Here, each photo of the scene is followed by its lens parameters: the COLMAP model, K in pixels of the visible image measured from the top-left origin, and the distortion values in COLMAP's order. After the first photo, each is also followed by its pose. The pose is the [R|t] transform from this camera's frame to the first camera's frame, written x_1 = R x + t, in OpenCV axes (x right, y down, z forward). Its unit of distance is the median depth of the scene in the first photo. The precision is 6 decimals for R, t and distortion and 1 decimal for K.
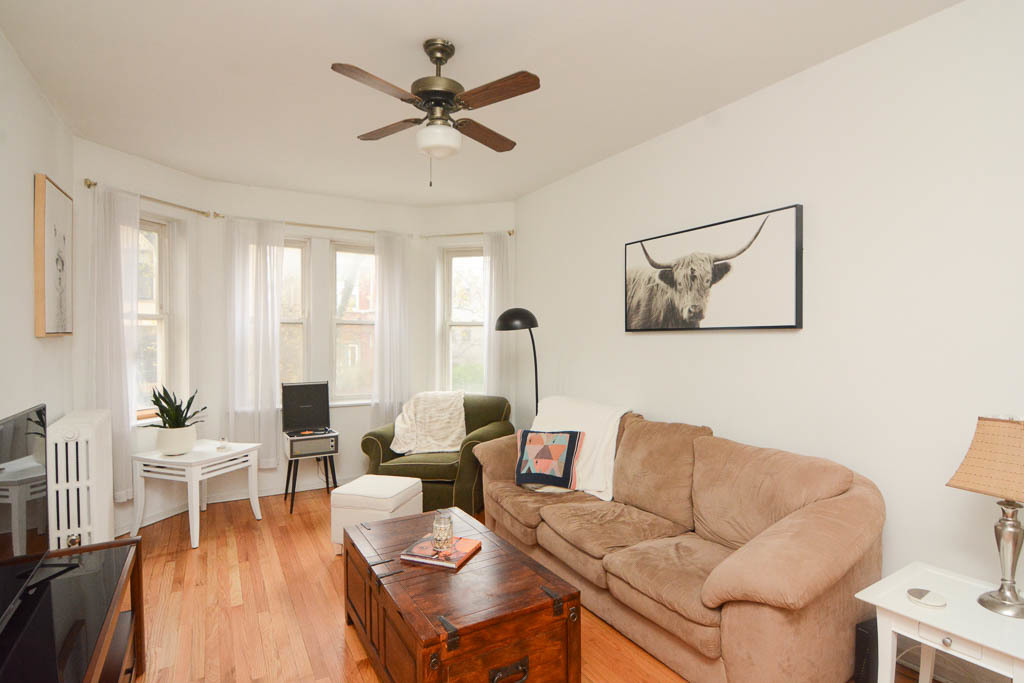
lens RADIAL K [[530.8, 0, 512.0], [0, 530.8, 341.5], [0, 0, 1]] dist [0.002484, -0.015070]
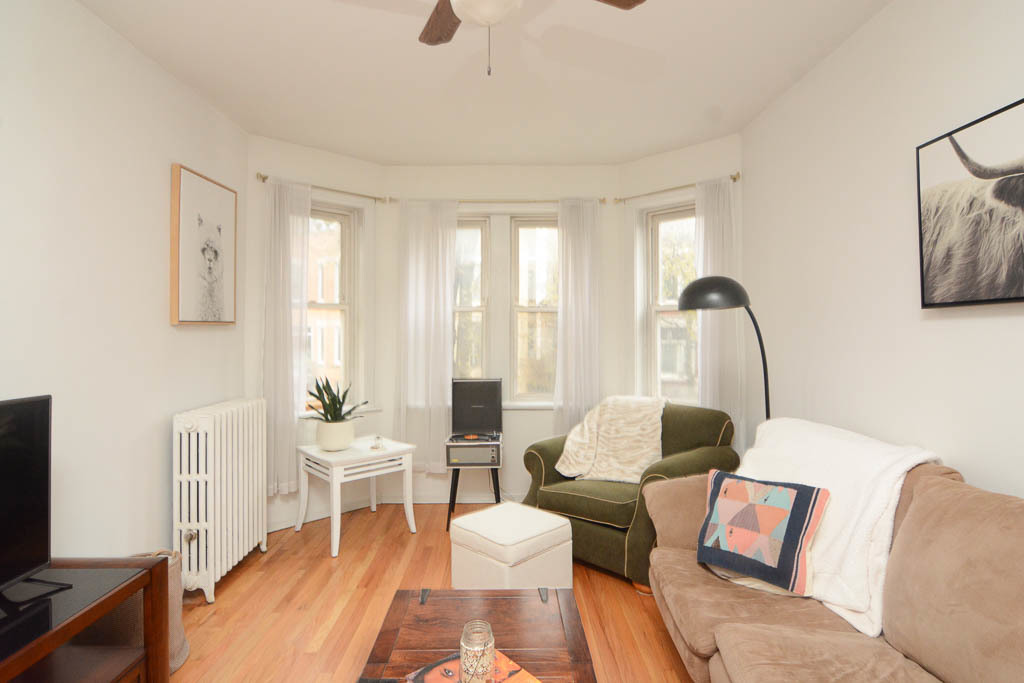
lens RADIAL K [[536.6, 0, 502.4], [0, 536.6, 319.8], [0, 0, 1]] dist [0.002481, -0.017239]
pose [[0.864442, -0.015634, -0.502490, 0.123692], [-0.000505, 0.999489, -0.031965, 0.010906], [0.502732, 0.027886, 0.863992, 0.335691]]
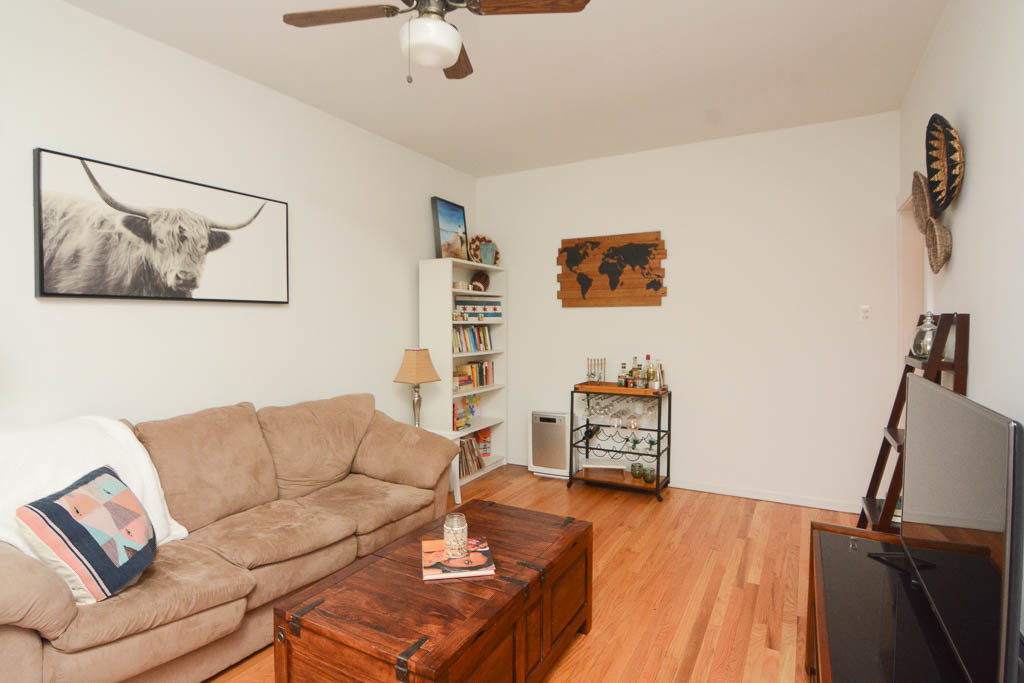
lens RADIAL K [[530.8, 0, 512.0], [0, 530.8, 341.5], [0, 0, 1]] dist [0.002484, -0.015070]
pose [[-0.521475, -0.031790, 0.852674, -0.590573], [0.006158, 0.999139, 0.041017, 0.011220], [-0.853245, 0.026640, -0.520830, 0.900434]]
